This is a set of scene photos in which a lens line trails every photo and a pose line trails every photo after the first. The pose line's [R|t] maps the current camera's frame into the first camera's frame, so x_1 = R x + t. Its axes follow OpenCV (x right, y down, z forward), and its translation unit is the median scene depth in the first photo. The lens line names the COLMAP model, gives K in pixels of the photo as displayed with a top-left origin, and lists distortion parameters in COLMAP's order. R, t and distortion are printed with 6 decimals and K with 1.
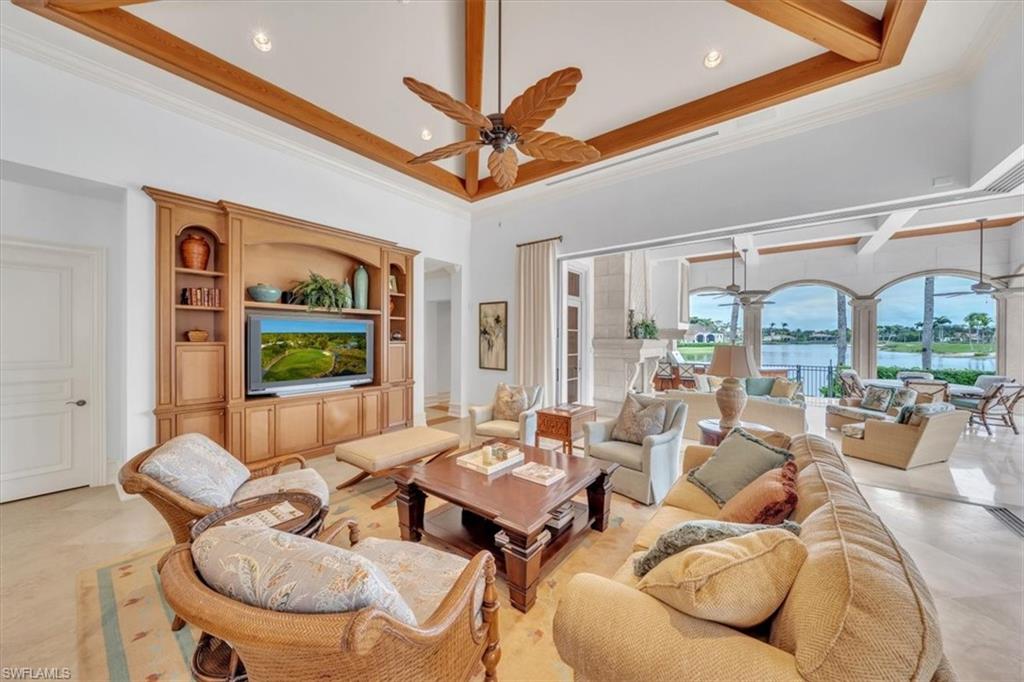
lens RADIAL K [[353.0, 0, 514.5], [0, 353.0, 338.2], [0, 0, 1]] dist [0.000373, -0.000058]
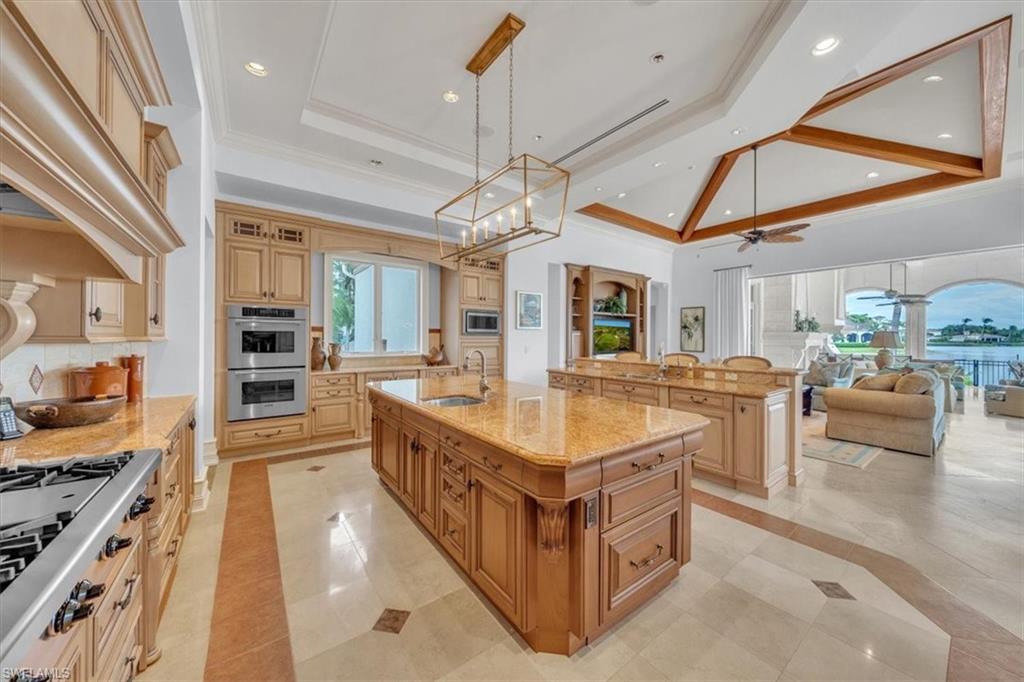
lens RADIAL K [[353.0, 0, 514.2], [0, 353.0, 335.4], [0, 0, 1]] dist [0.000373, -0.000058]
pose [[0.961566, 0.002084, -0.274566, -0.347646], [-0.003368, 0.999985, -0.004207, 0.025665], [0.274553, 0.004970, 0.961559, -0.612594]]
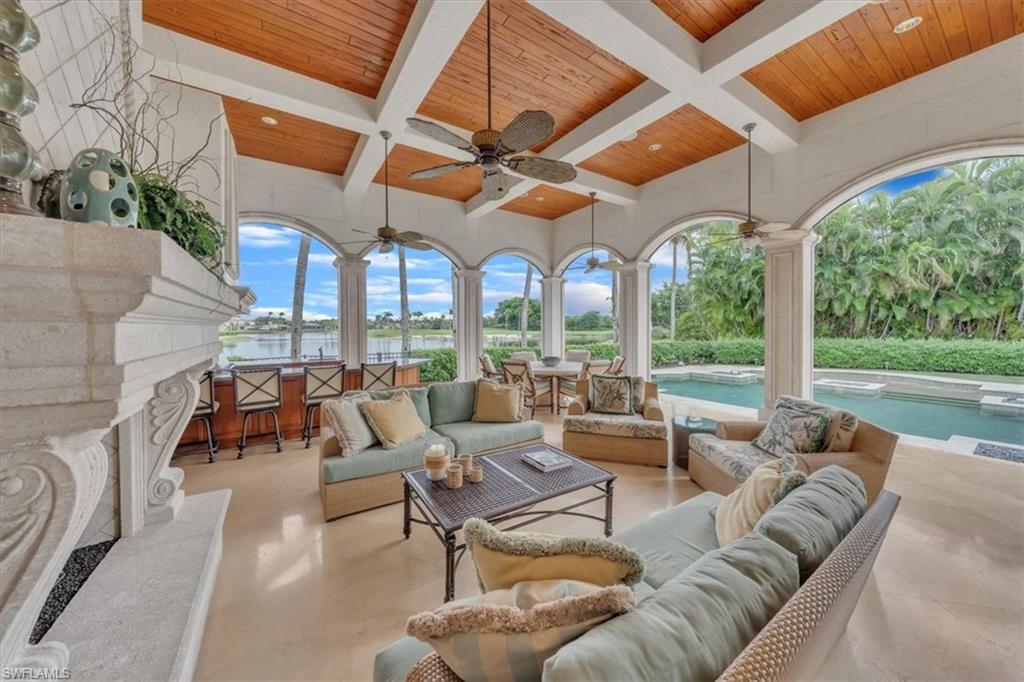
lens RADIAL K [[353.0, 0, 509.9], [0, 353.0, 334.3], [0, 0, 1]] dist [0.000373, -0.000058]
pose [[0.332237, -0.022479, 0.942928, 0.287014], [0.004128, 0.999741, 0.022379, 0.034238], [-0.943187, -0.003543, 0.332244, 0.830060]]
